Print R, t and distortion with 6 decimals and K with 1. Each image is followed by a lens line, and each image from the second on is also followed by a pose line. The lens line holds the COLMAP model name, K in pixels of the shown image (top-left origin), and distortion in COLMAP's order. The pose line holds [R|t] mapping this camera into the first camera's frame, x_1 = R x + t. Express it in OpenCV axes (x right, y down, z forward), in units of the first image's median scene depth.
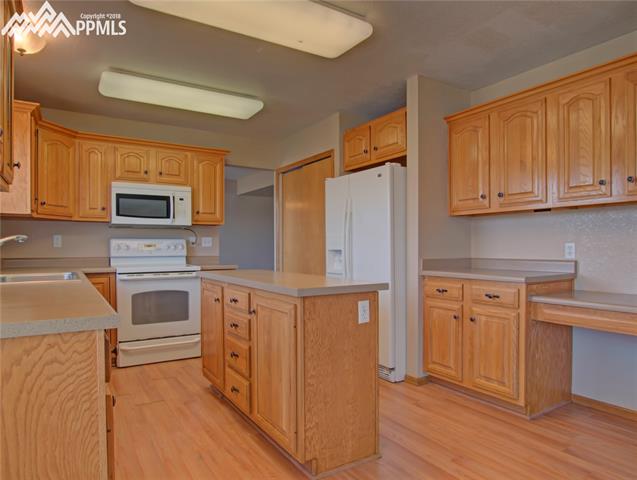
lens RADIAL K [[408.1, 0, 313.7], [0, 408.1, 247.7], [0, 0, 1]] dist [-0.018865, 0.000812]
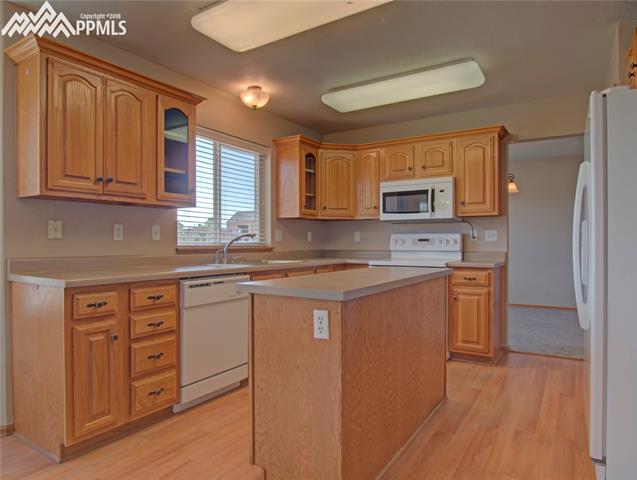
lens RADIAL K [[408.1, 0, 313.7], [0, 408.1, 247.7], [0, 0, 1]] dist [-0.018865, 0.000812]
pose [[0.420090, 0.015112, -0.907357, 0.425685], [-0.003689, 0.999882, 0.014945, -0.000169], [0.907475, -0.002931, 0.420096, 0.343953]]
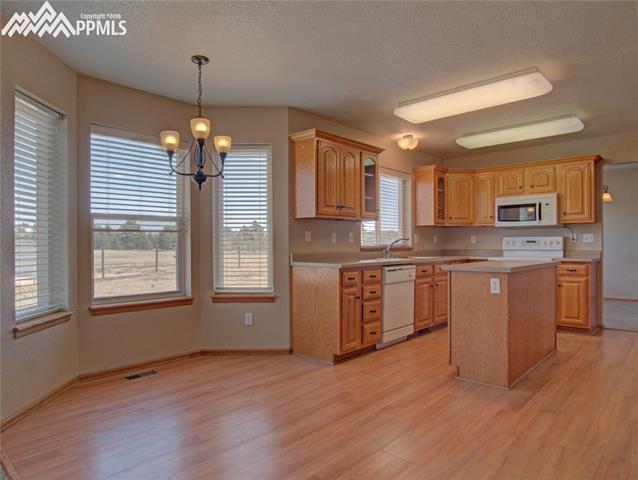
lens RADIAL K [[408.7, 0, 314.2], [0, 408.7, 247.7], [0, 0, 1]] dist [-0.018865, 0.000812]
pose [[0.255725, 0.009481, -0.966703, 0.721441], [-0.000288, 0.999953, 0.009730, 0.001983], [0.966750, -0.002210, 0.255715, -0.008734]]
